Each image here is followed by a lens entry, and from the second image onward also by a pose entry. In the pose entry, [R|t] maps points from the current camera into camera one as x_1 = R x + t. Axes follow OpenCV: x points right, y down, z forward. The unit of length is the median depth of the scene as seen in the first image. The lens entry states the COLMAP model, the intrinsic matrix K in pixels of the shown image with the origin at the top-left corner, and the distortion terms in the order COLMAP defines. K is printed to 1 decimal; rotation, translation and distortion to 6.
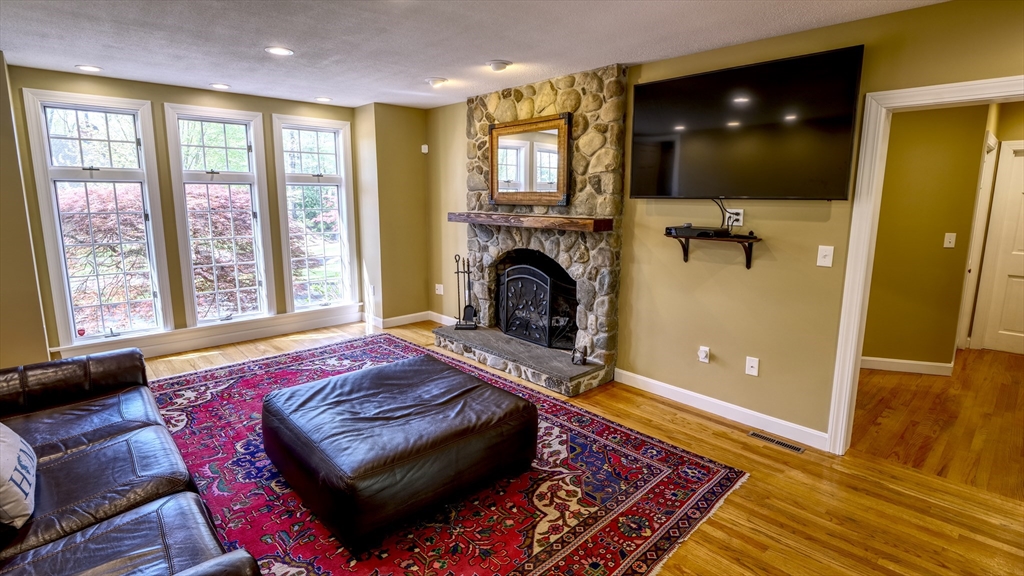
lens RADIAL K [[499.7, 0, 509.4], [0, 499.7, 281.7], [0, 0, 1]] dist [-0.003254, -0.000257]
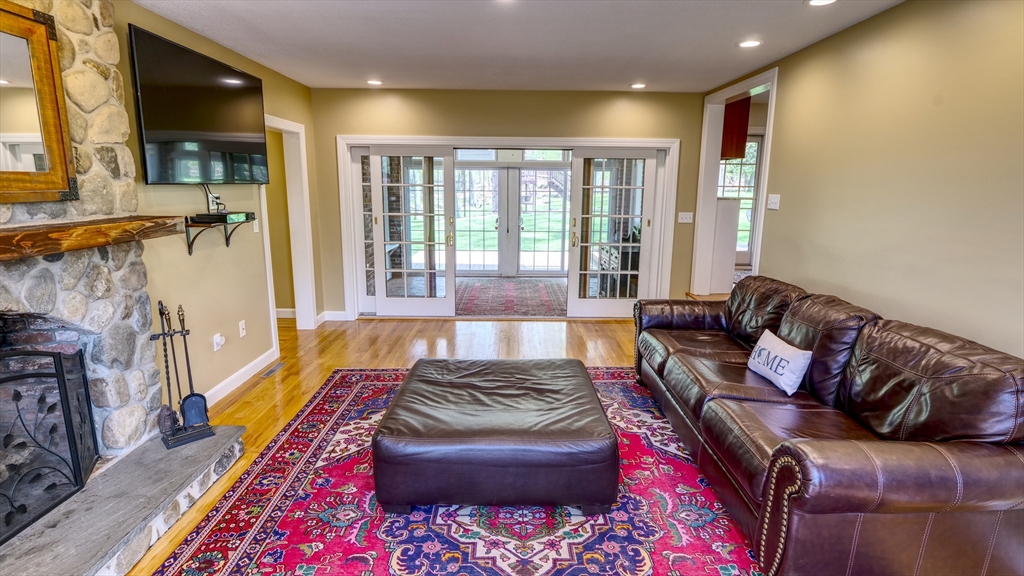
lens RADIAL K [[499.7, 0, 510.1], [0, 499.7, 286.3], [0, 0, 1]] dist [-0.003254, -0.000257]
pose [[-0.741102, -0.147928, 0.654893, -0.608952], [0.095254, 0.942393, 0.320660, -0.199952], [-0.664601, 0.300023, -0.684318, 1.133694]]
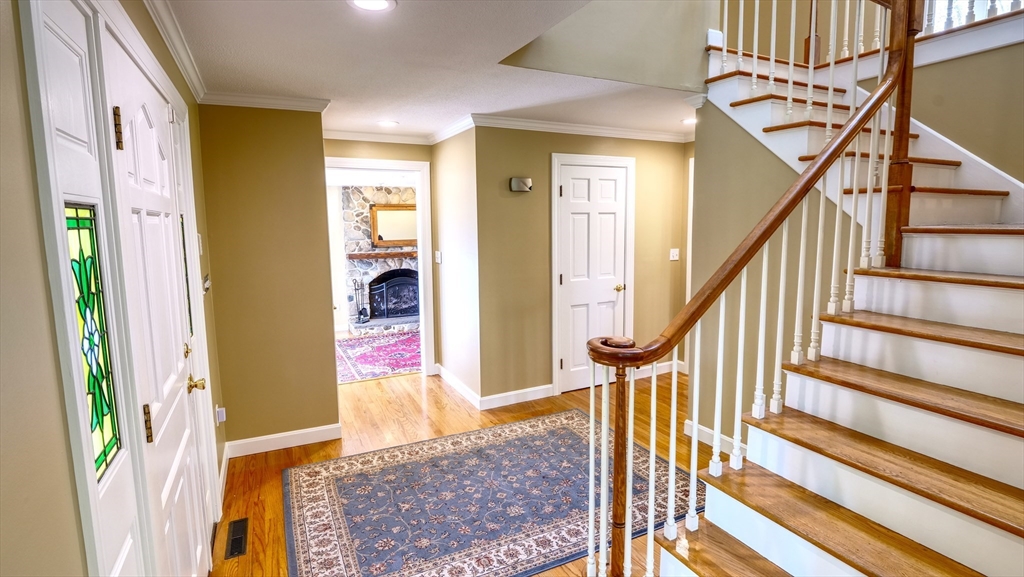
lens RADIAL K [[504.4, 0, 512.5], [0, 504.4, 283.6], [0, 0, 1]] dist [-0.000429, -0.000097]
pose [[0.274985, -0.126051, 0.953150, -1.971048], [0.175549, 0.981286, 0.079126, -0.100899], [-0.945286, 0.145567, 0.291967, 0.026233]]
